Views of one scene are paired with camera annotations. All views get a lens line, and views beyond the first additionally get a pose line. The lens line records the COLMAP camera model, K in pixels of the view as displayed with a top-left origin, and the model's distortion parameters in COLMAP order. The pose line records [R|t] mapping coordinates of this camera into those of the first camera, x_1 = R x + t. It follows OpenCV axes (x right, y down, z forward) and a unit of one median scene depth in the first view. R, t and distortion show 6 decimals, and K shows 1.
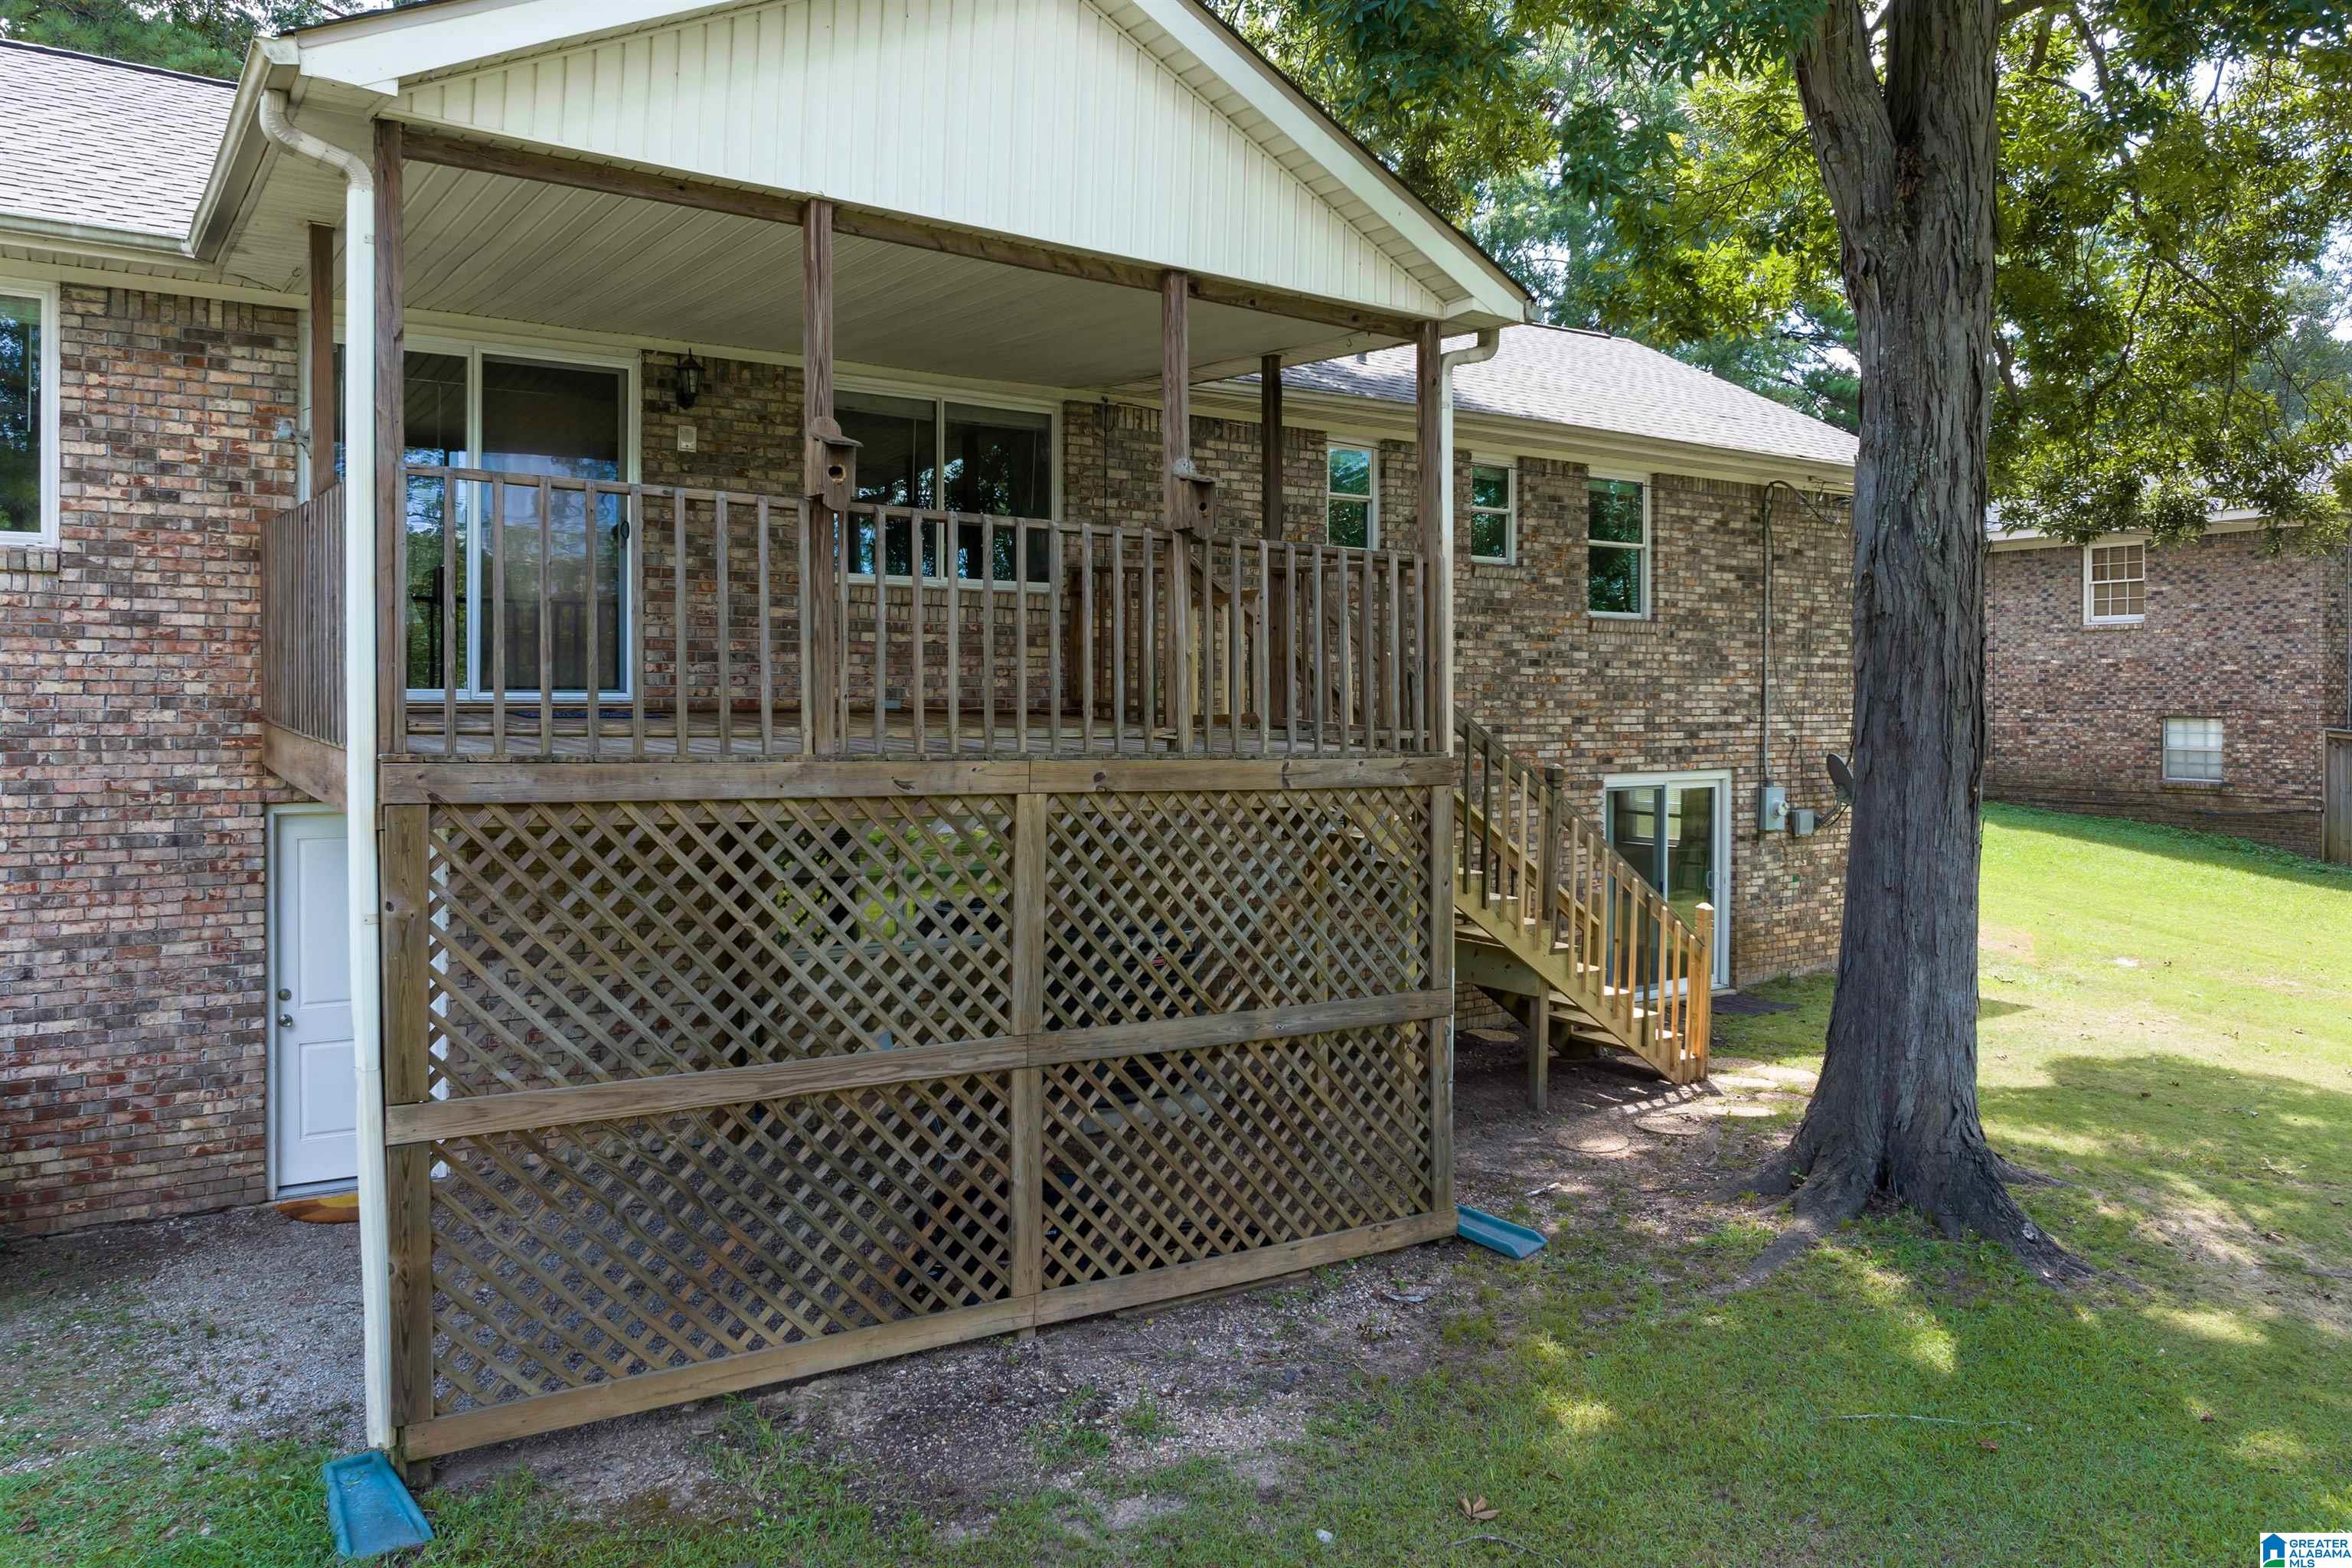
lens RADIAL K [[1768.0, 0, 1183.2], [0, 1768.0, 710.1], [0, 0, 1]] dist [-0.047566, -0.000275]
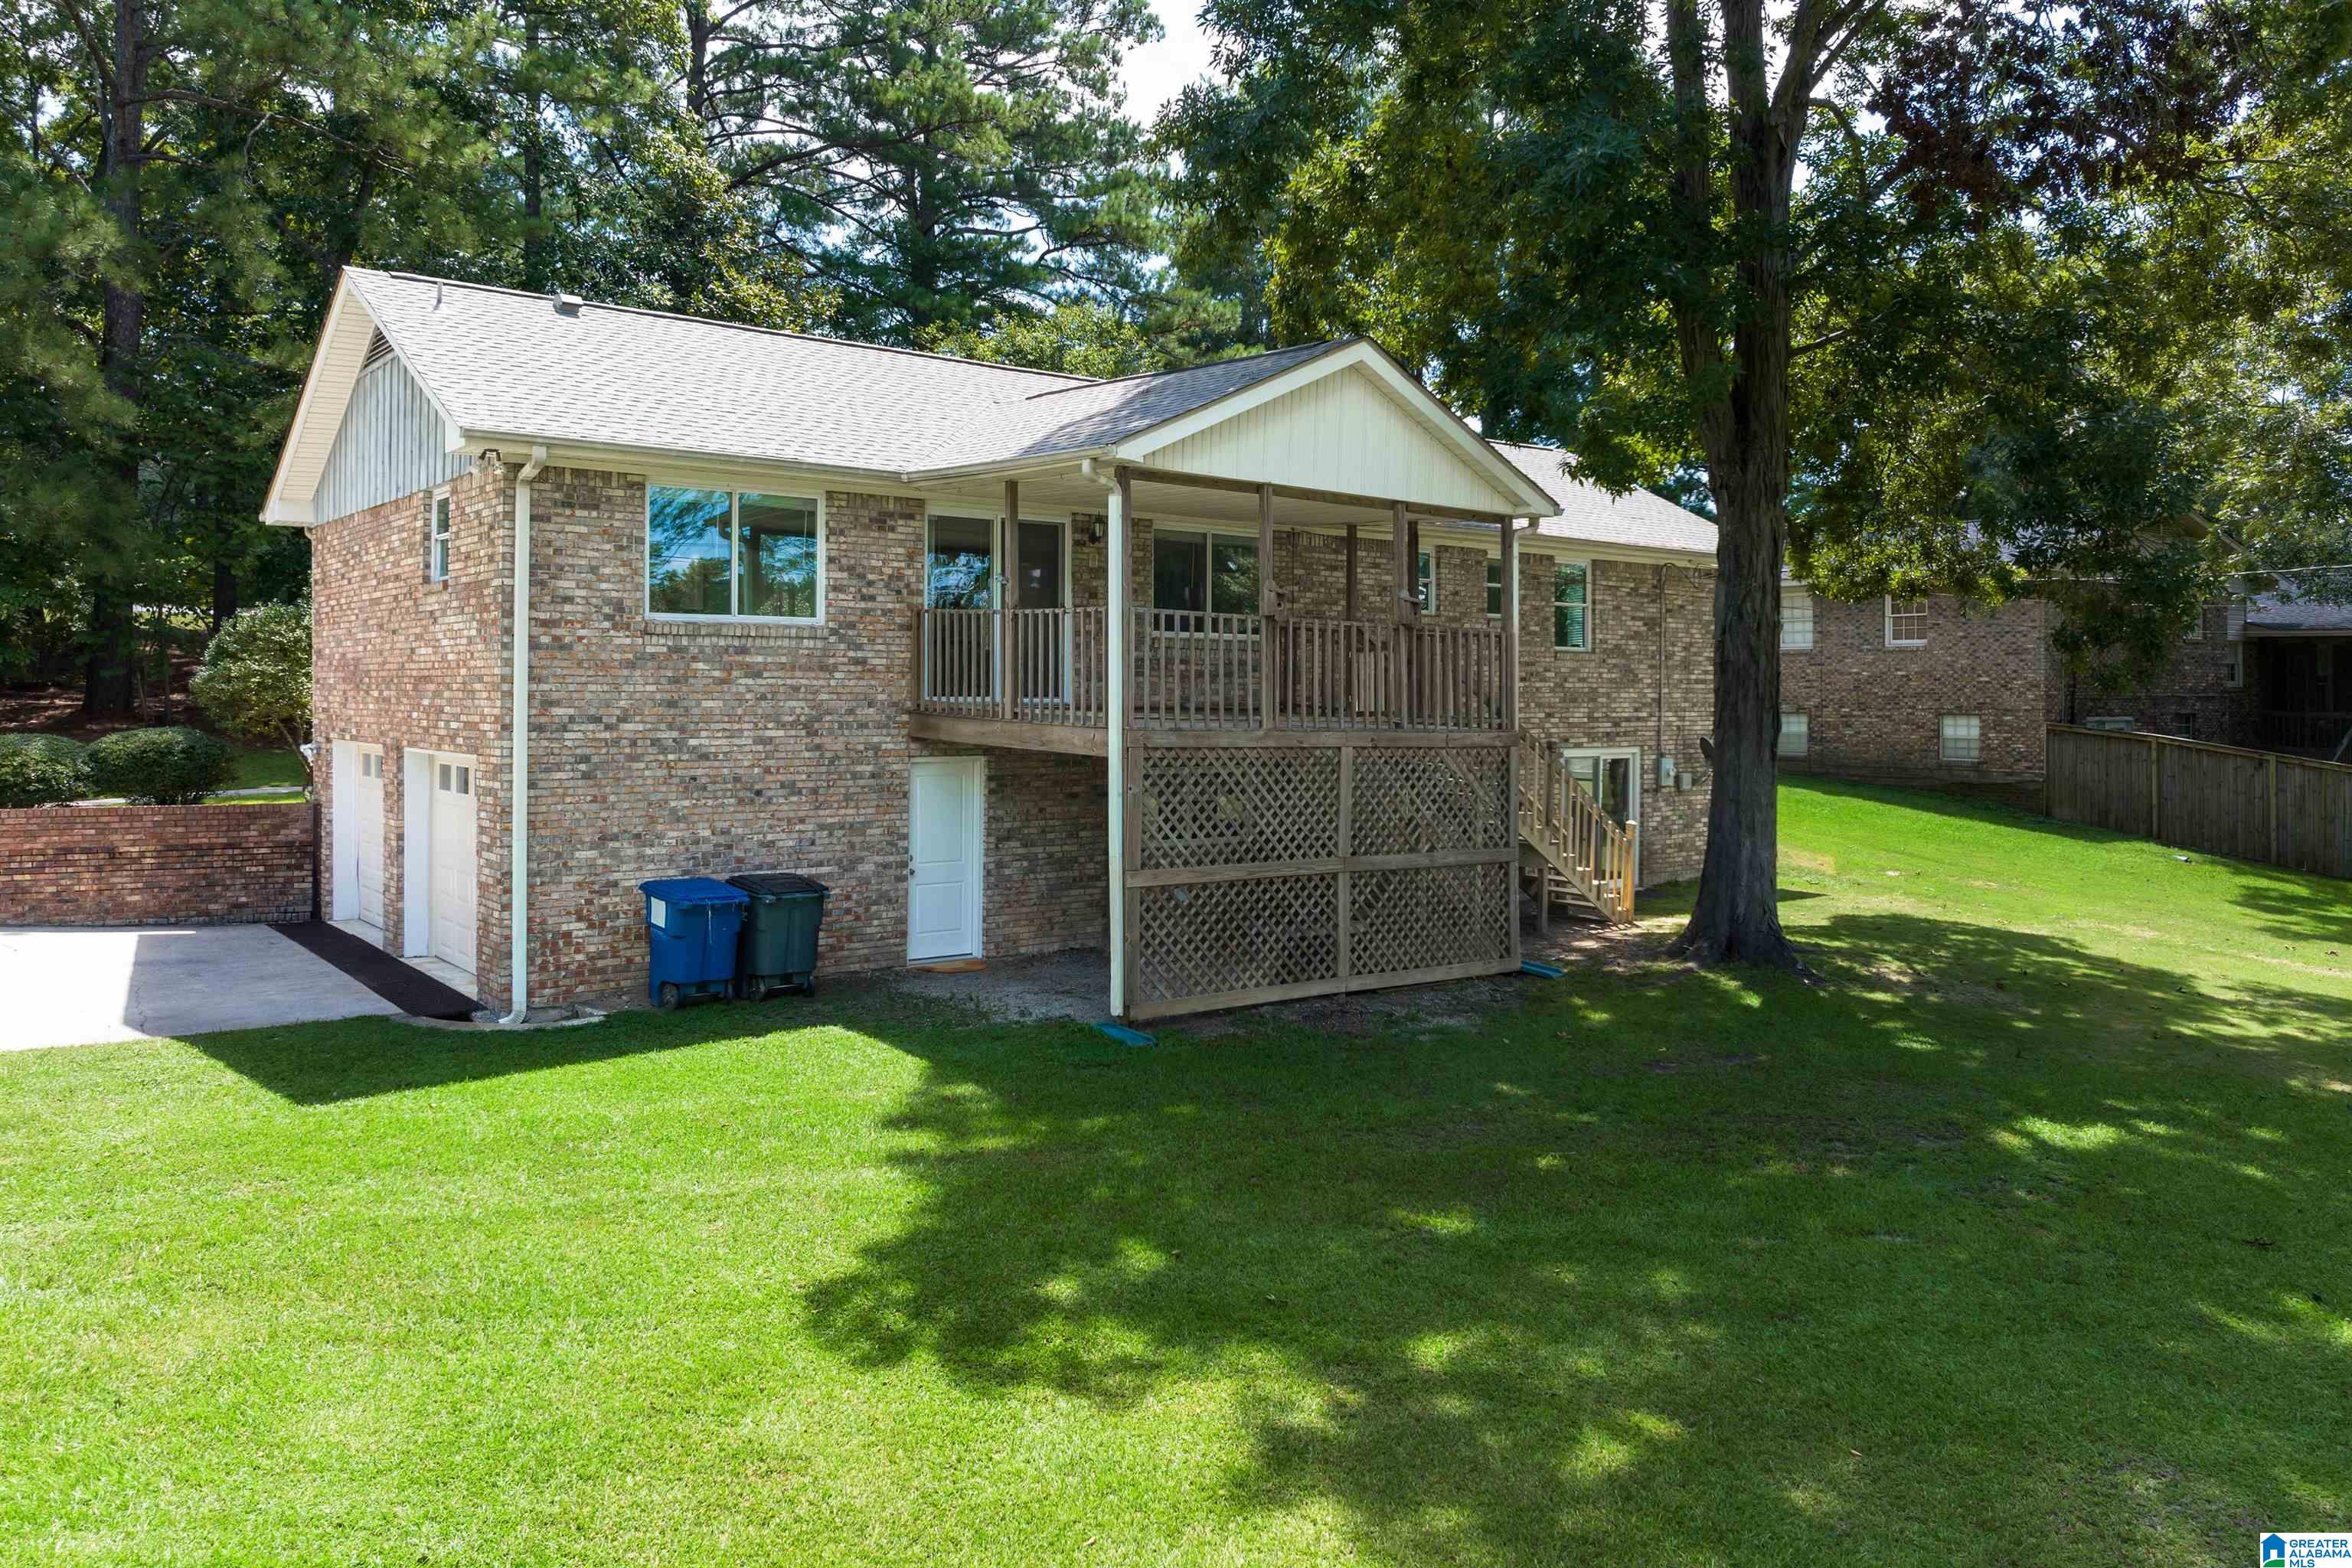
lens RADIAL K [[1768.0, 0, 1183.2], [0, 1768.0, 710.1], [0, 0, 1]] dist [-0.047566, -0.000275]
pose [[0.997745, 0.000611, 0.067121, -0.358164], [-0.000663, 0.999999, 0.000754, 0.000419], [-0.067120, -0.000797, 0.997745, -0.964991]]
